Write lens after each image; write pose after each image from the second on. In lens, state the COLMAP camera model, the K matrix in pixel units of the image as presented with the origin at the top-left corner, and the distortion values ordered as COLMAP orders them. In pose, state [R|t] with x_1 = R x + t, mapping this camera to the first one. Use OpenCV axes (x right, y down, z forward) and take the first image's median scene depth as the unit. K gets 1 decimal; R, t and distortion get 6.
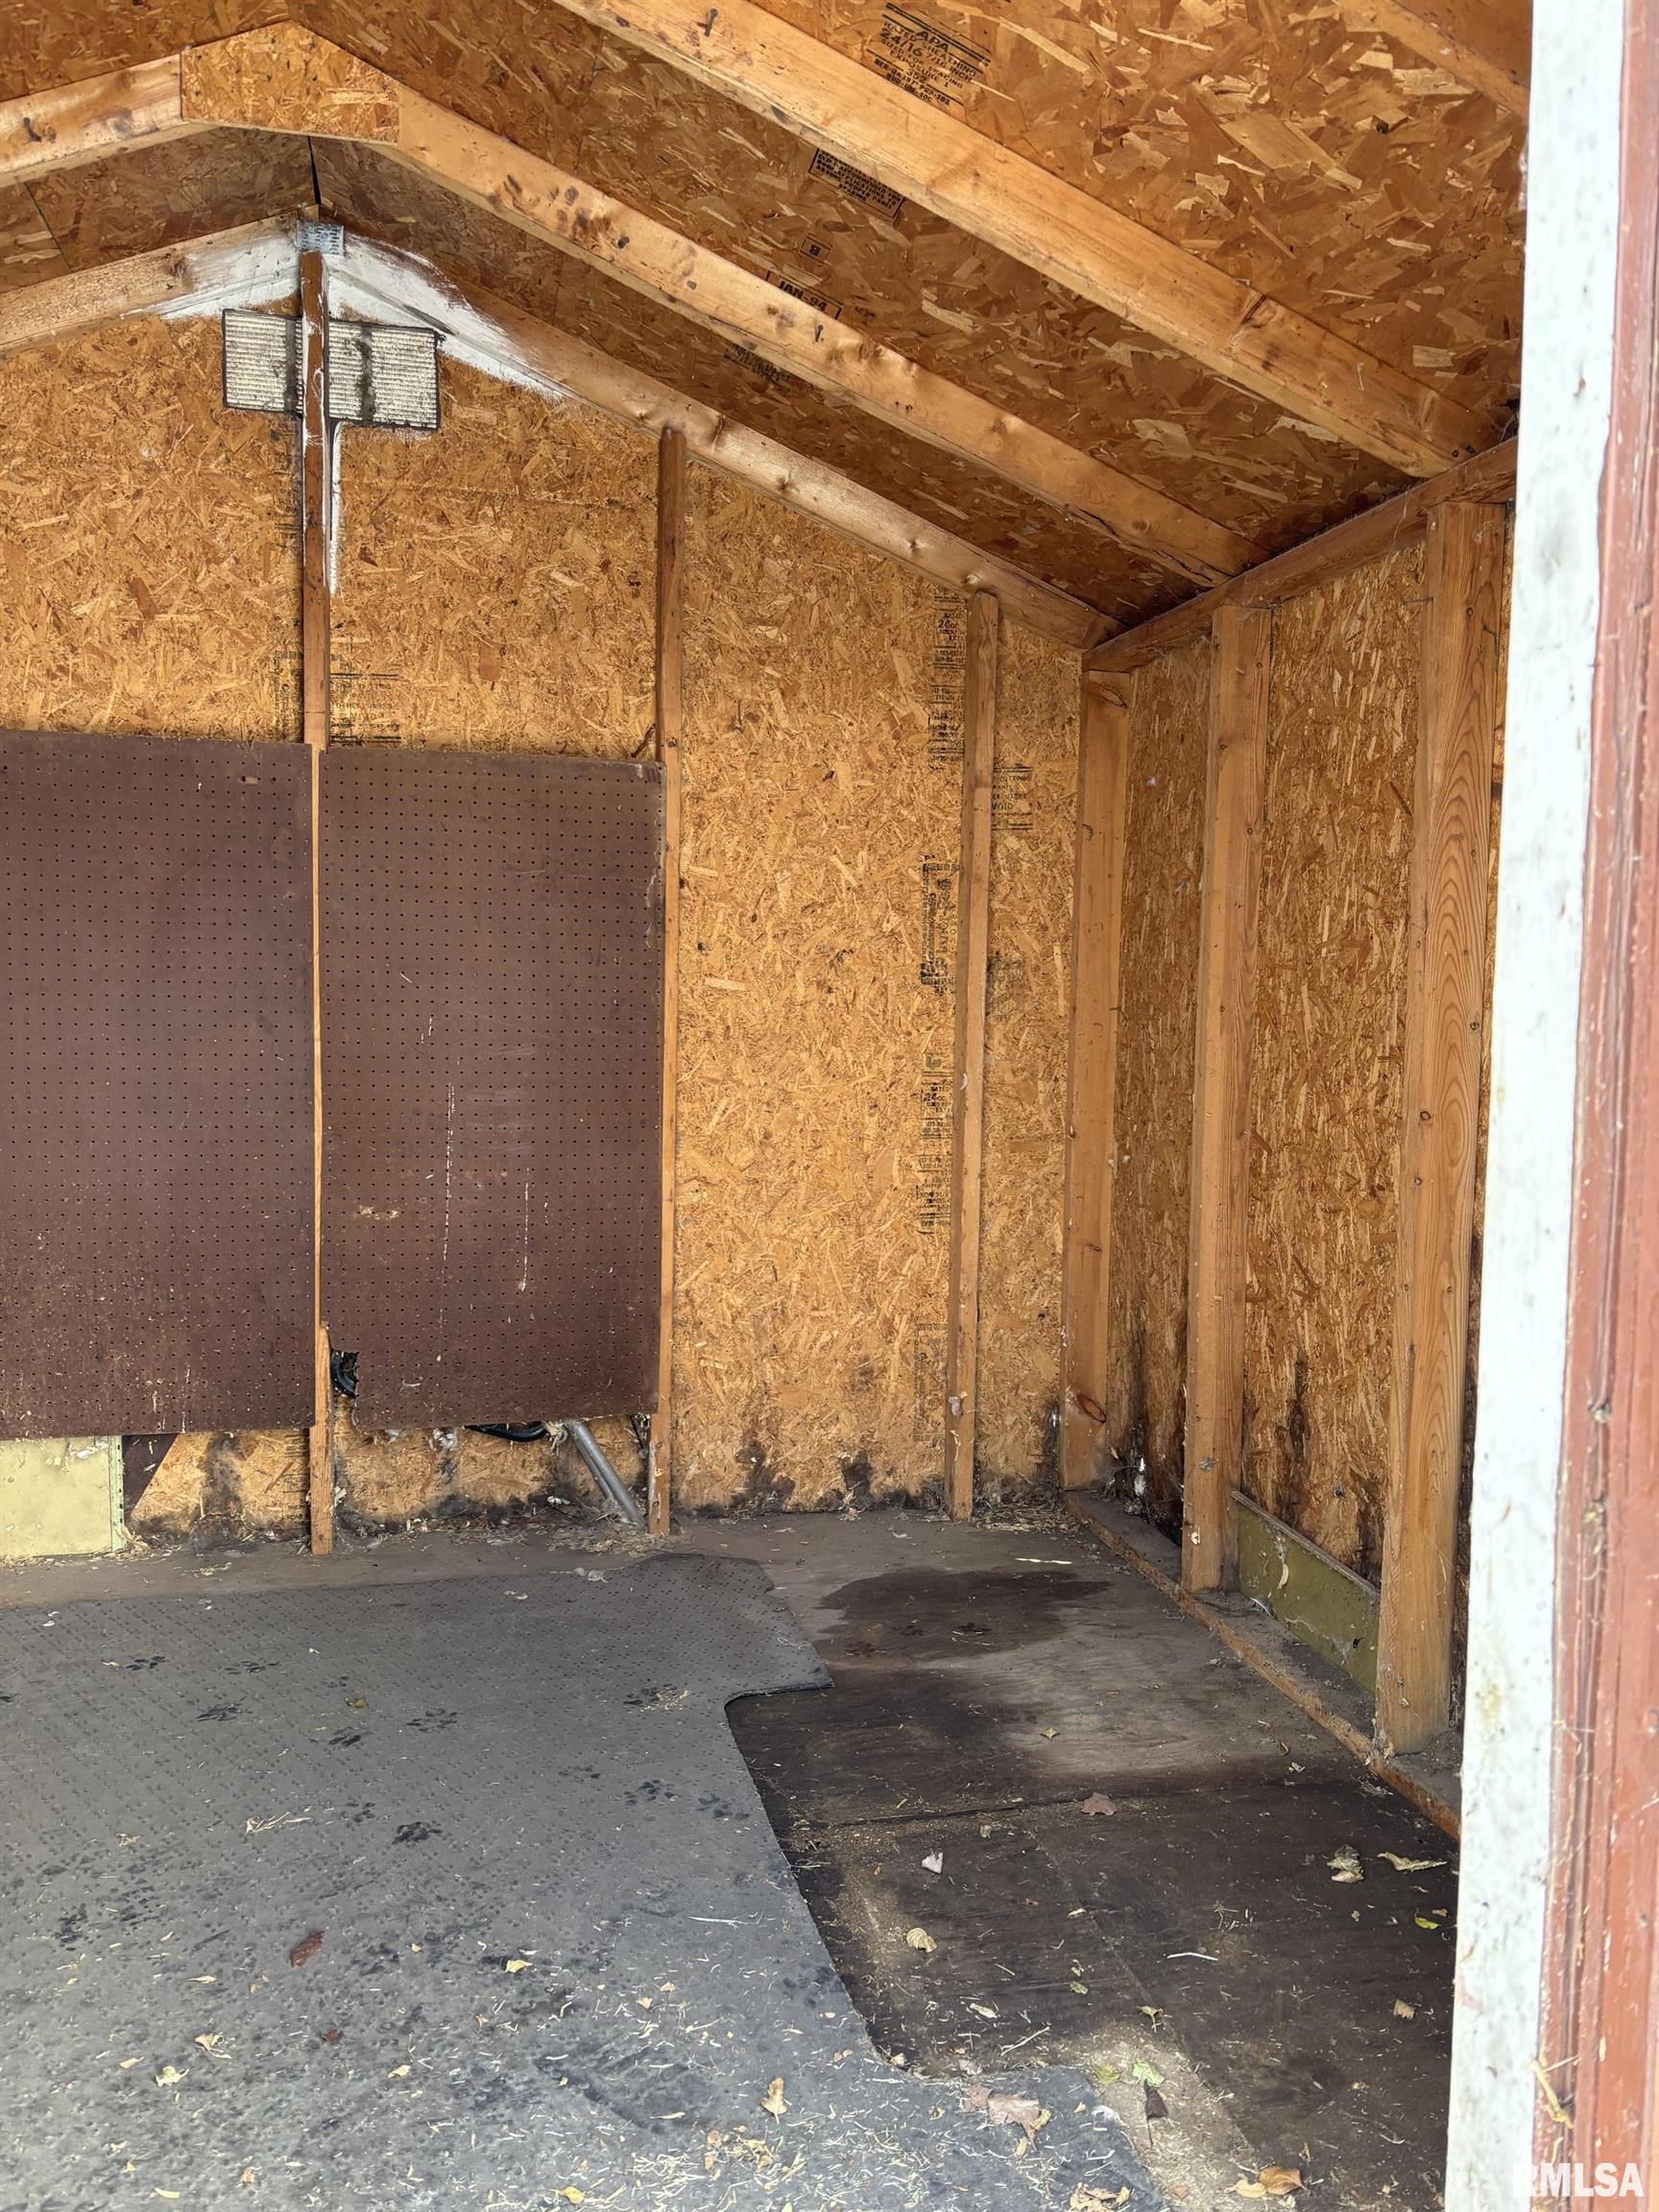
lens RADIAL K [[1667.4, 0, 795.2], [0, 1667.4, 1110.8], [0, 0, 1]] dist [0.069265, -0.078781]
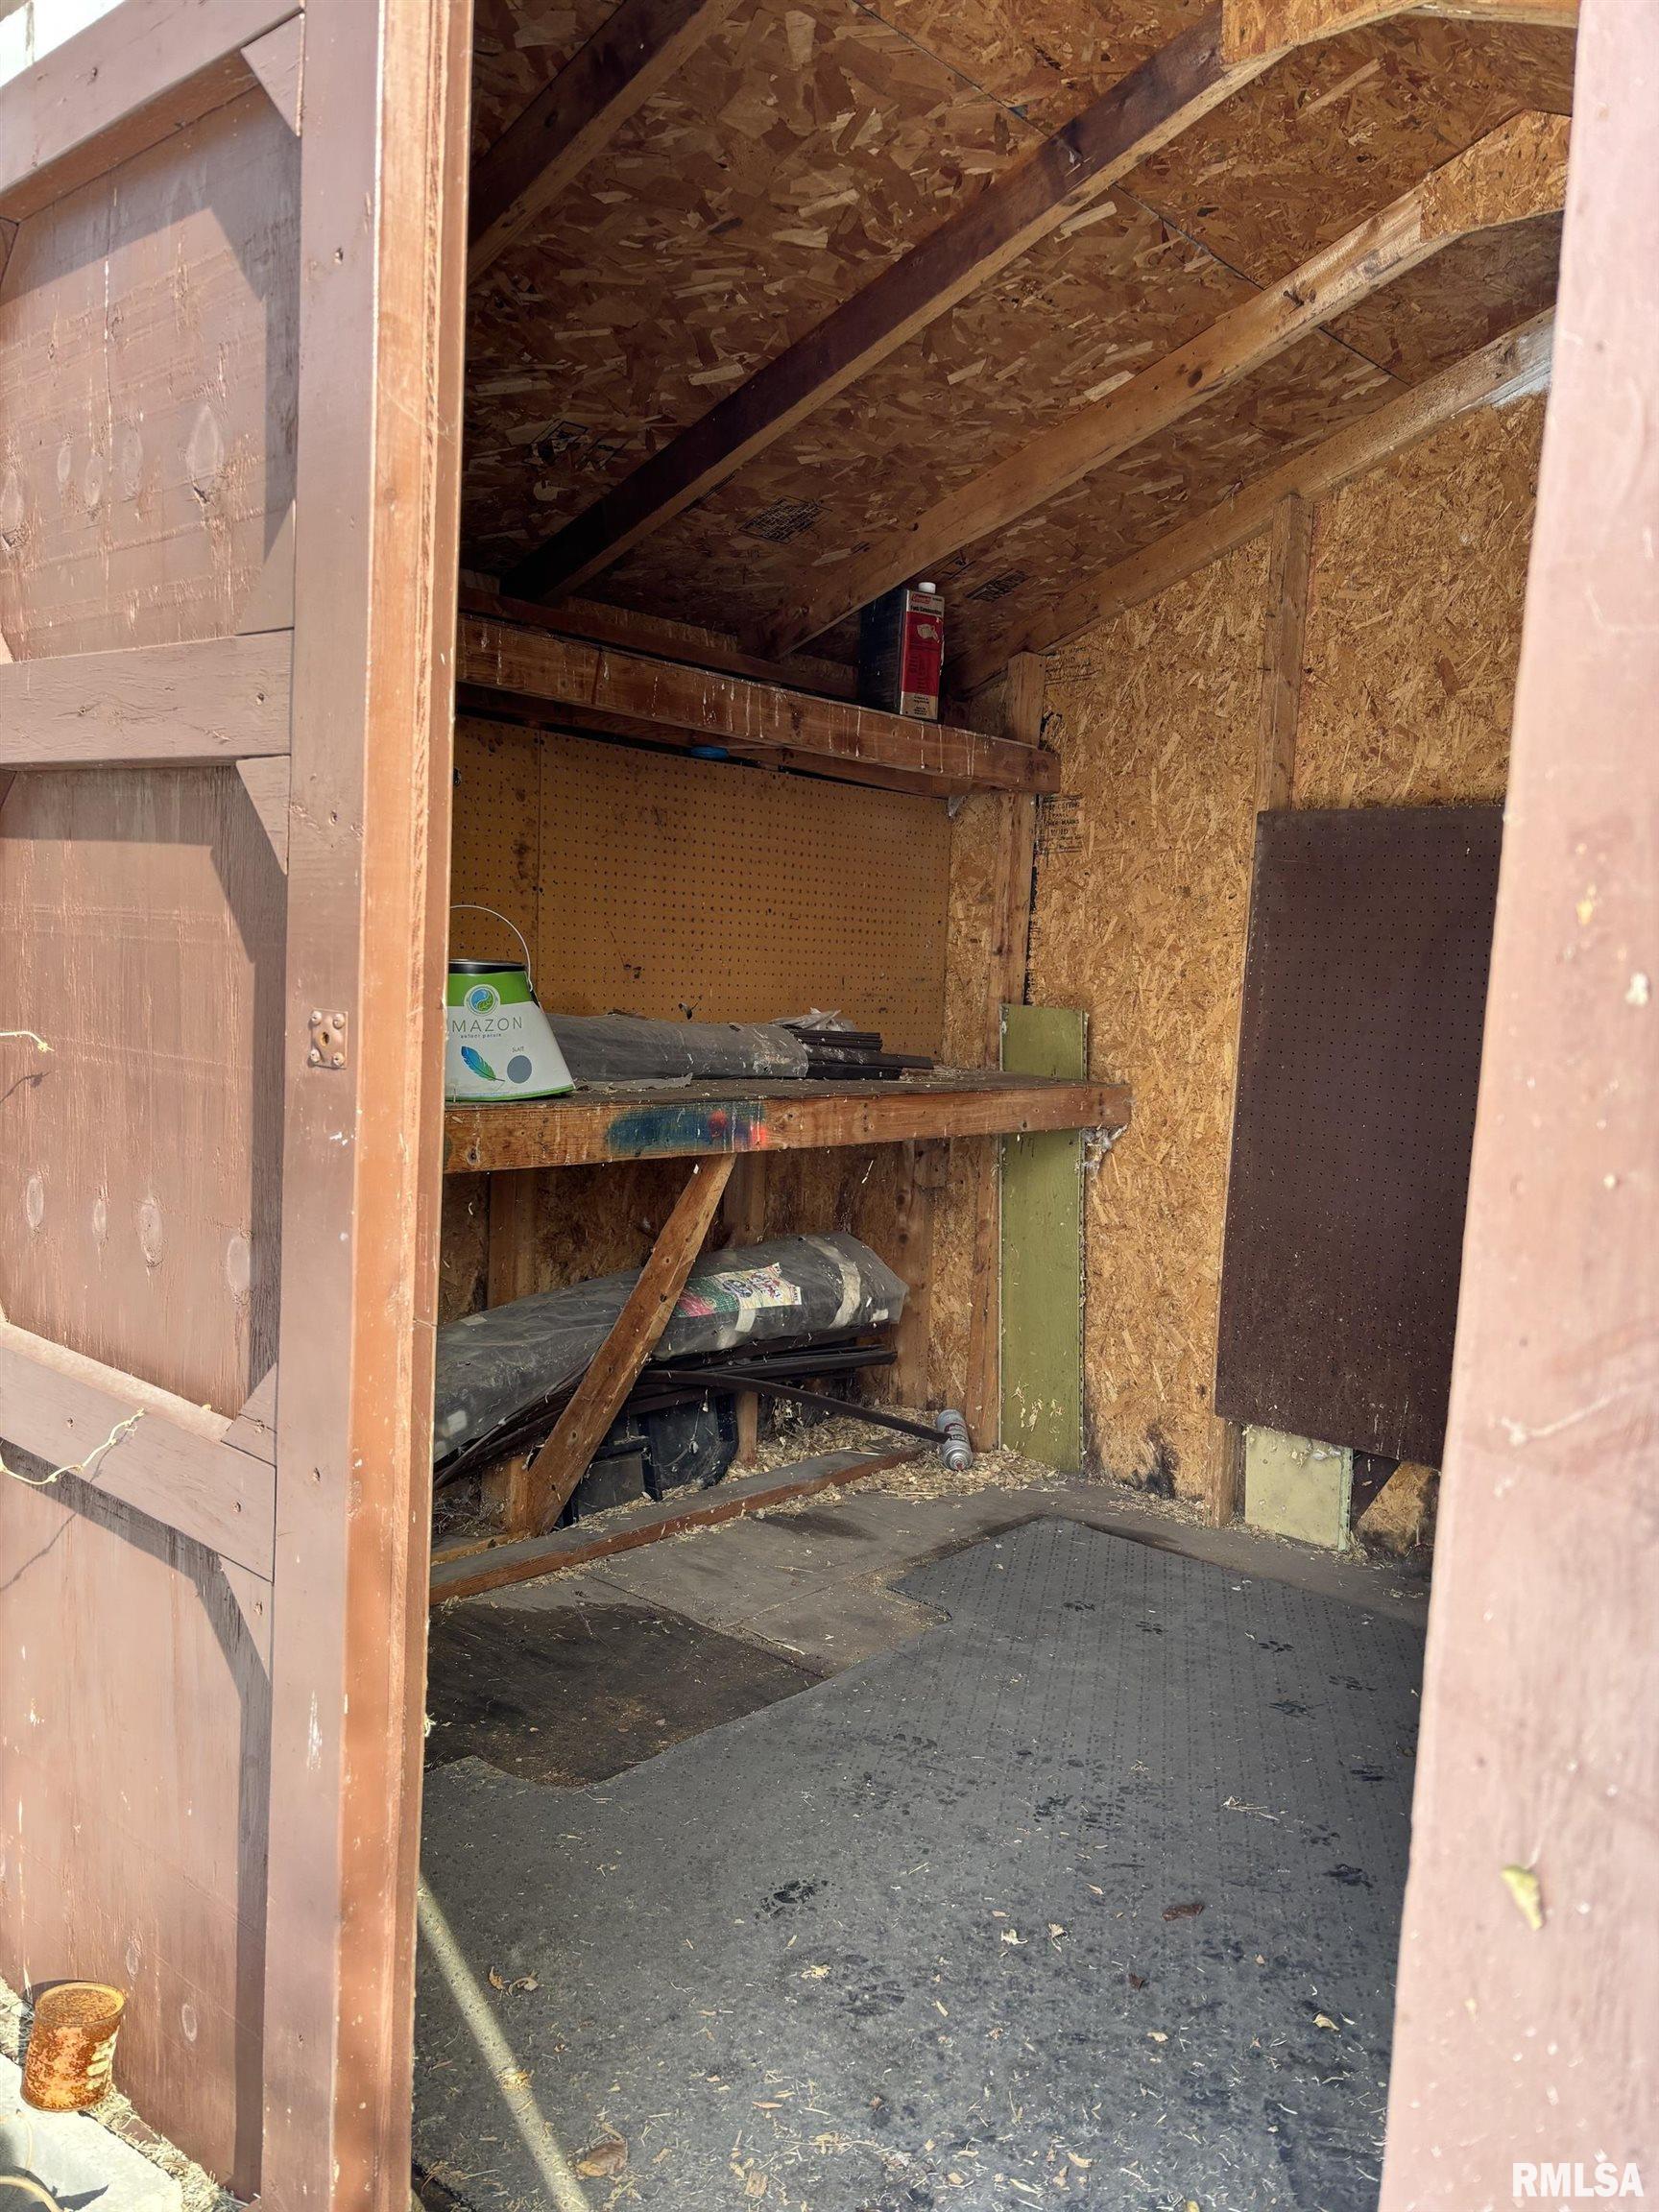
lens RADIAL K [[1654.5, 0, 831.4], [0, 1654.5, 1122.5], [0, 0, 1]] dist [0.039152, -0.042086]
pose [[0.594039, 0.093037, -0.799038, 0.250447], [-0.099752, 0.994143, 0.041594, -0.029037], [0.798228, 0.054998, 0.599840, 0.075522]]
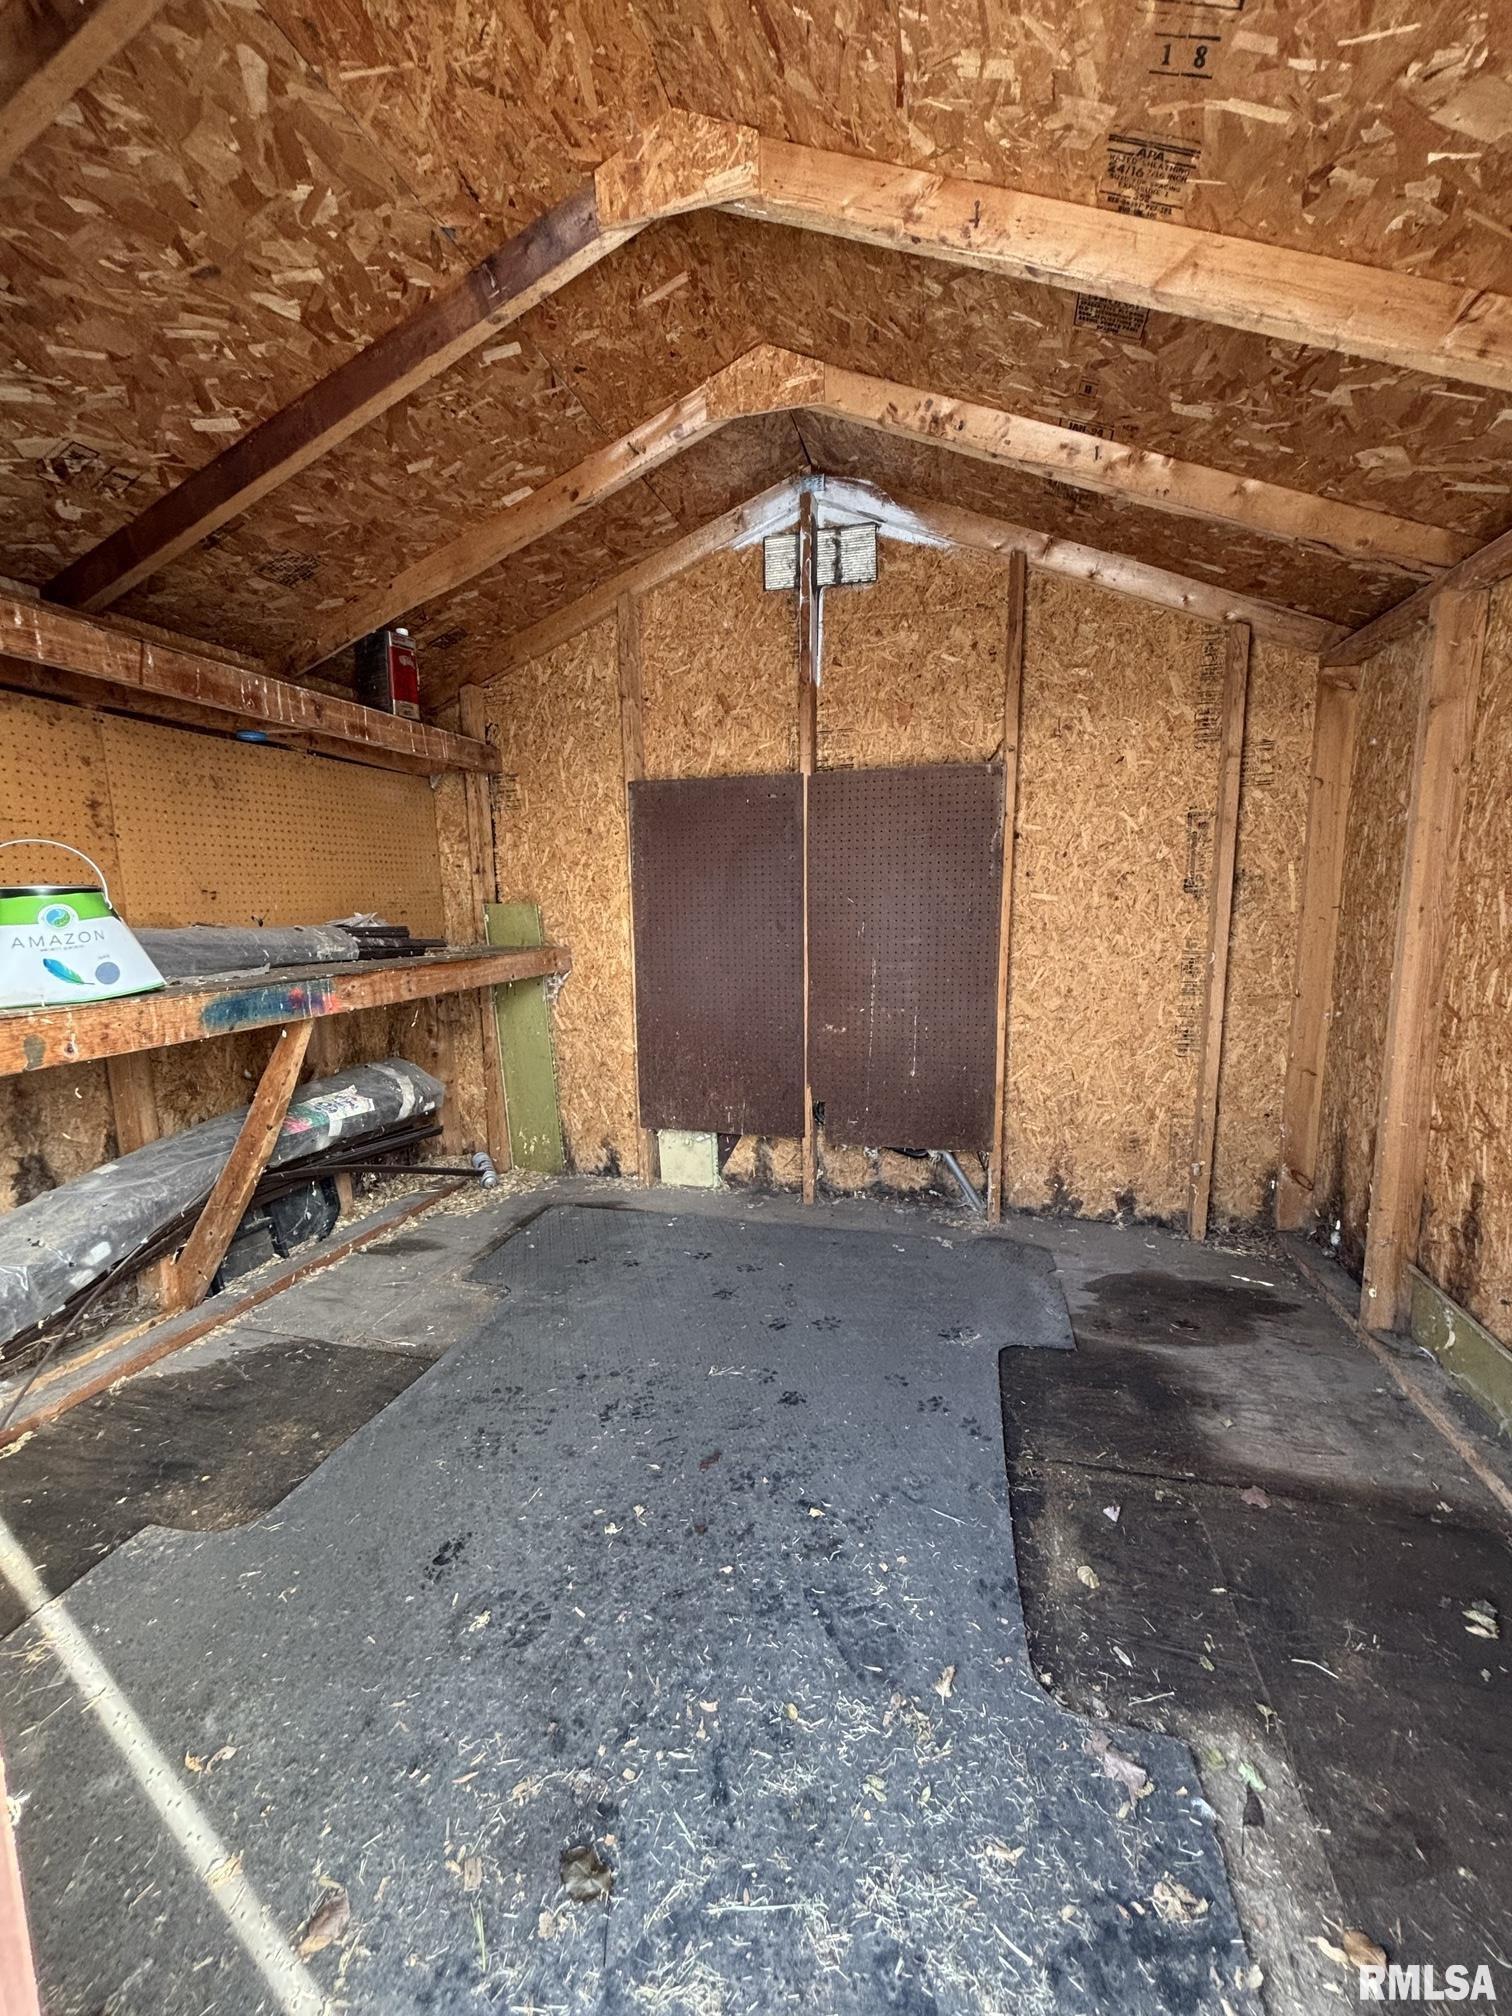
lens RADIAL K [[807.3, 0, 757.6], [0, 807.3, 1006.3], [0, 0, 1]] dist [-0.007578, 0.004790]
pose [[0.892923, 0.036946, -0.448692, 0.070843], [-0.007553, 0.997716, 0.067122, -0.021578], [0.450147, -0.056545, 0.891162, 0.184262]]
